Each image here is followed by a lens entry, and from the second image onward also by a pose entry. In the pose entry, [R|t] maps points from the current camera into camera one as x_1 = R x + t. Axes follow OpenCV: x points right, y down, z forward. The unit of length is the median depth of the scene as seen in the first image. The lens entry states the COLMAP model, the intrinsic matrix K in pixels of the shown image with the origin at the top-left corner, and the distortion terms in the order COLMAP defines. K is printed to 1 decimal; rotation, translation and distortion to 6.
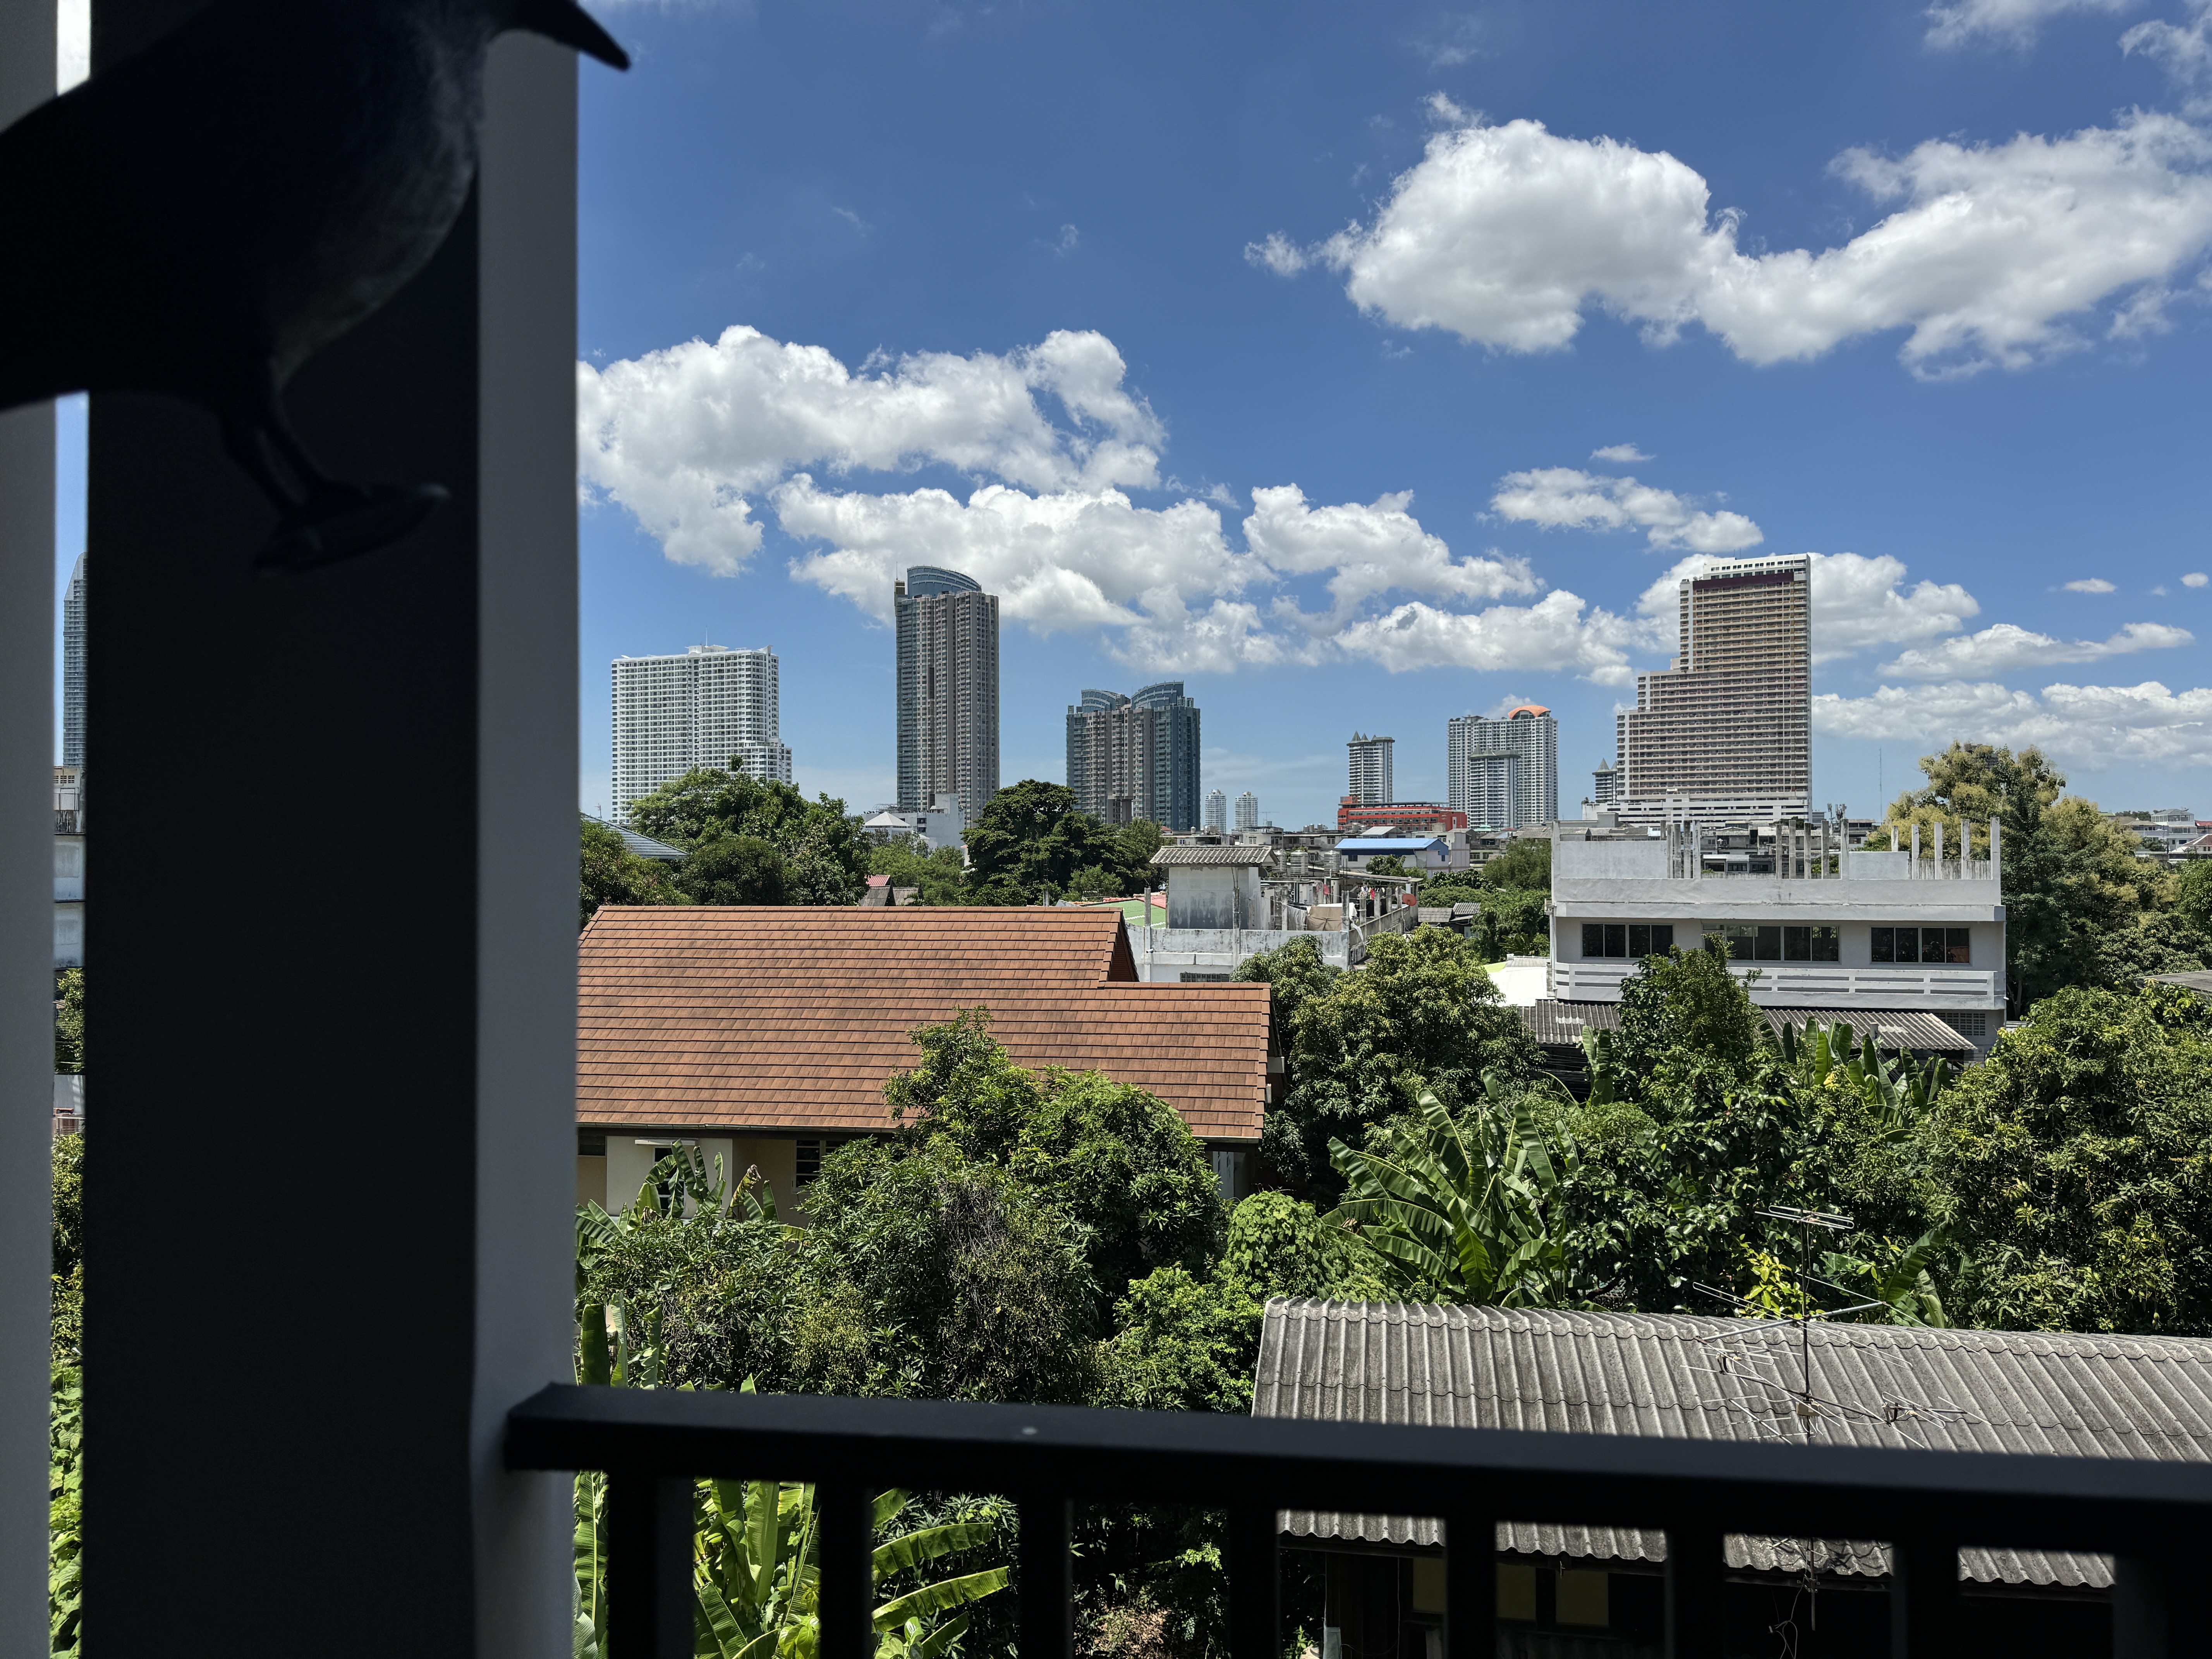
lens RADIAL K [[1582.6, 0, 1106.0], [0, 1582.6, 829.5], [0, 0, 1]] dist [0.010279, 0.001274]
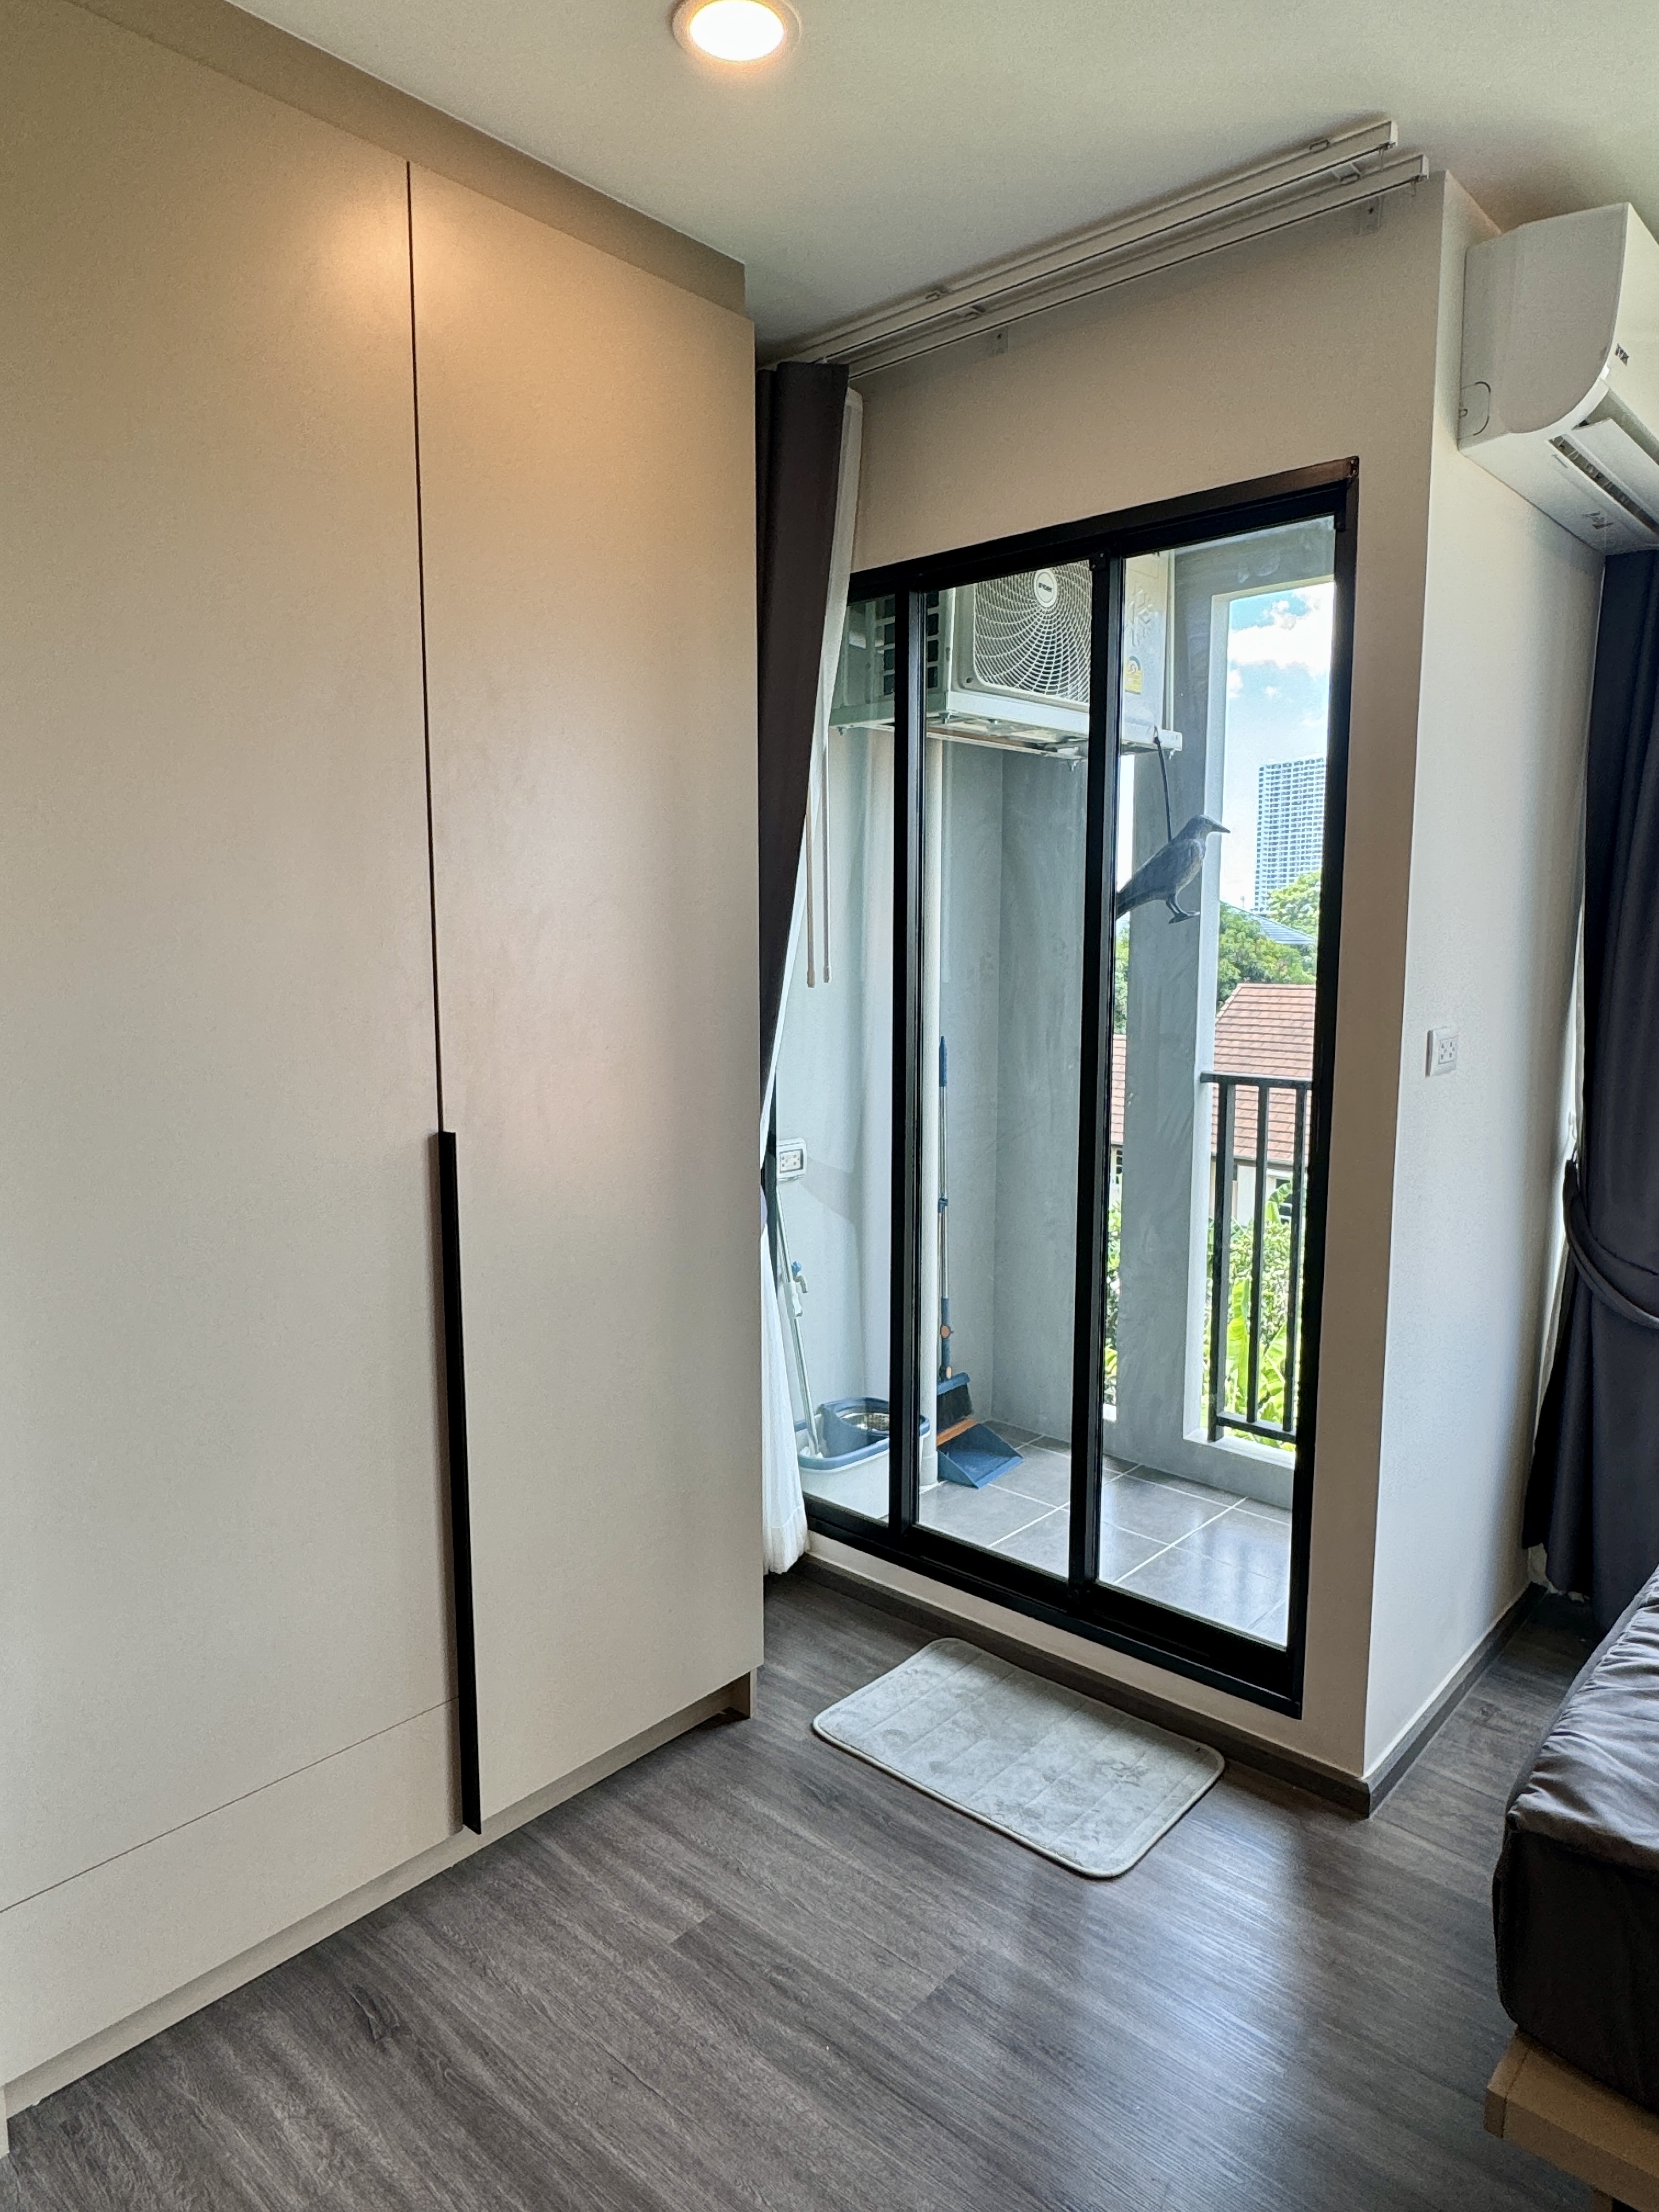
lens RADIAL K [[1367.8, 0, 829.5], [0, 1367.8, 1106.0], [0, 0, 1]] dist [-0.001547, -0.000129]
pose [[0.825400, 0.070202, -0.560166, 1.103691], [0.006621, 0.990966, 0.133949, -0.116937], [0.564509, -0.114270, 0.817479, -3.256655]]
